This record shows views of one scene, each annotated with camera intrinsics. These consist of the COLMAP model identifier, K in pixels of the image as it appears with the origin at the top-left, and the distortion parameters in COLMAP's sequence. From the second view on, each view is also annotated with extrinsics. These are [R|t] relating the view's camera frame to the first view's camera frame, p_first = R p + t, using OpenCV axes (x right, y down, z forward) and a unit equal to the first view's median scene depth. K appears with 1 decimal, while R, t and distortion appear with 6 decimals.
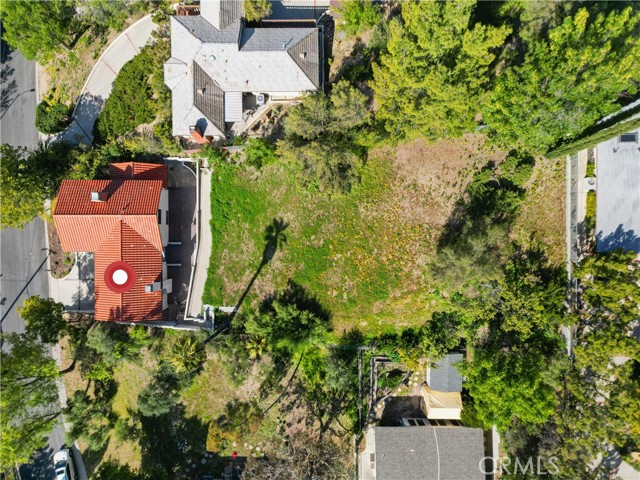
lens RADIAL K [[439.5, 0, 322.2], [0, 439.5, 240.6], [0, 0, 1]] dist [0.081878, -0.078513]
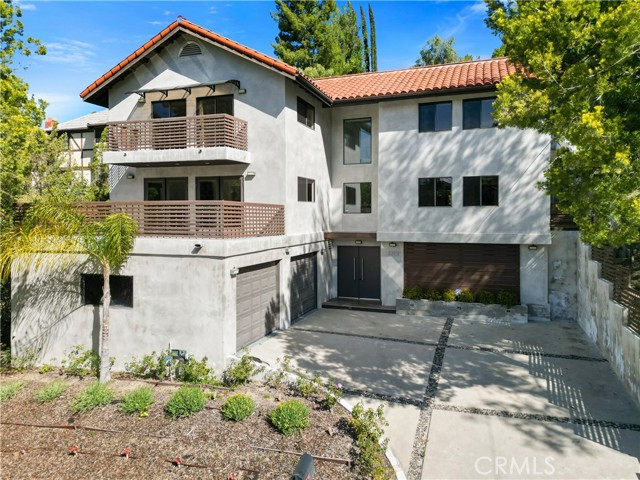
lens RADIAL K [[439.5, 0, 322.2], [0, 439.5, 240.6], [0, 0, 1]] dist [0.081878, -0.078513]
pose [[0.343663, -0.065987, 0.936772, -0.825114], [0.939016, 0.011354, -0.343687, 0.126463], [0.012043, 0.997756, 0.065865, 1.091899]]
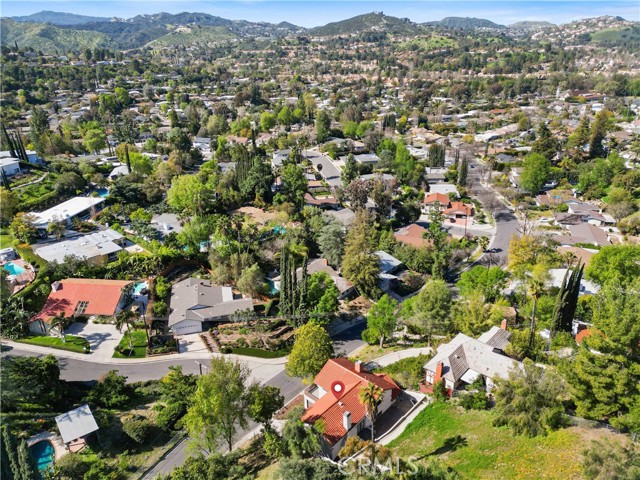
lens RADIAL K [[463.9, 0, 321.7], [0, 463.9, 233.2], [0, 0, 1]] dist [0.092842, -0.096994]
pose [[0.743294, 0.234086, -0.626672, 0.287311], [-0.668713, 0.285686, -0.686445, 0.919784], [0.018344, 0.929294, 0.368885, -0.009366]]
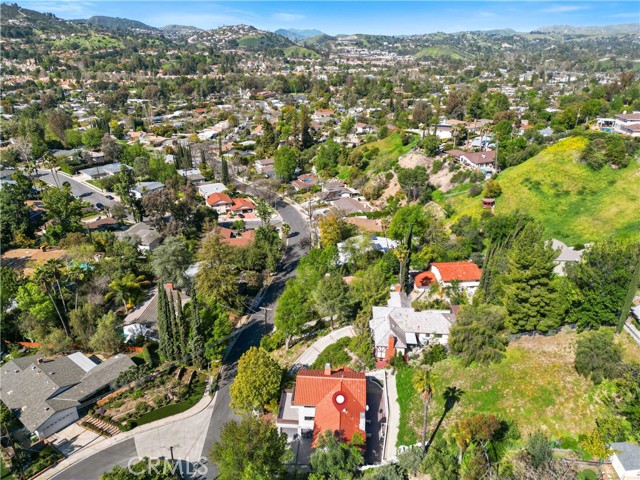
lens RADIAL K [[444.4, 0, 324.9], [0, 444.4, 242.1], [0, 0, 1]] dist [0.057205, -0.038386]
pose [[0.998153, 0.026891, -0.054467, -0.427446], [-0.060679, 0.400101, -0.914460, 1.076316], [-0.002798, 0.916076, 0.400994, -0.000929]]
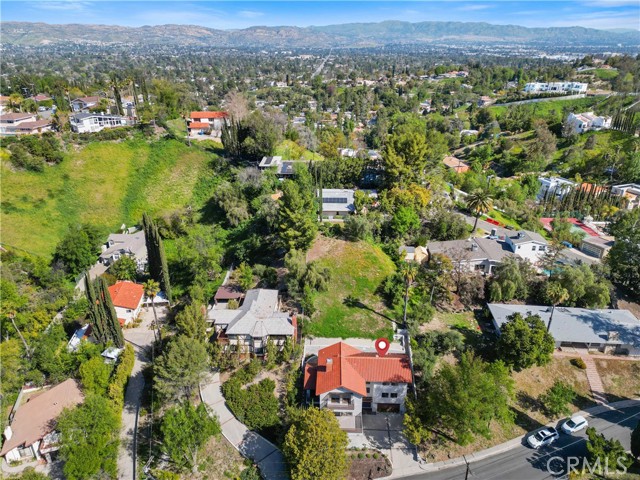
lens RADIAL K [[439.5, 0, 322.2], [0, 439.5, 240.6], [0, 0, 1]] dist [0.081878, -0.078513]
pose [[0.031392, -0.409375, 0.911826, -1.671141], [0.999464, 0.004370, -0.032447, -0.073054], [0.009299, 0.912356, 0.409293, -0.017137]]
